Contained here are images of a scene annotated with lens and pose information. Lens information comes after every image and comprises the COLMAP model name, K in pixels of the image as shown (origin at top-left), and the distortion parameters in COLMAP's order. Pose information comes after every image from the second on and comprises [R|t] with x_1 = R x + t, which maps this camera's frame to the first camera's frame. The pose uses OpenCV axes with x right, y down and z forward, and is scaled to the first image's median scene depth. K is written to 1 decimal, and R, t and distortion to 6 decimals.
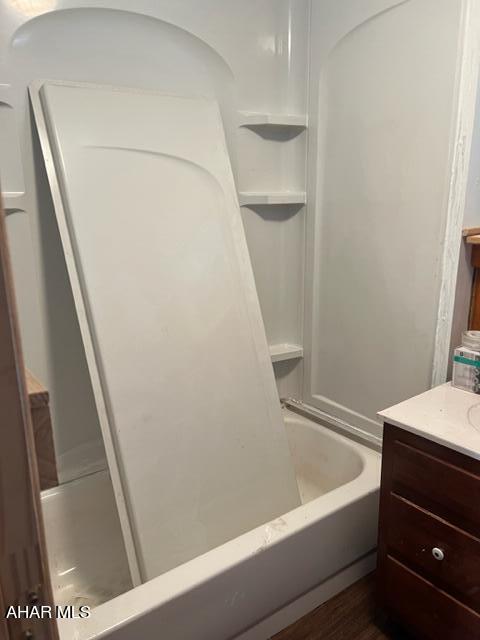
lens RADIAL K [[480.2, 0, 241.3], [0, 480.2, 325.0], [0, 0, 1]] dist [0.016442, -0.002435]
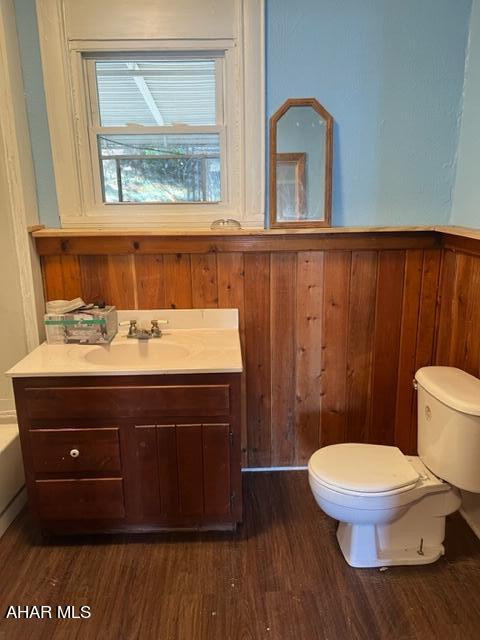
lens RADIAL K [[480.2, 0, 241.4], [0, 480.2, 319.8], [0, 0, 1]] dist [0.016442, -0.002435]
pose [[0.585781, -0.185037, 0.789064, -0.290056], [0.197986, 0.976763, 0.082073, 0.059249], [-0.785914, 0.108147, 0.608804, -0.238417]]
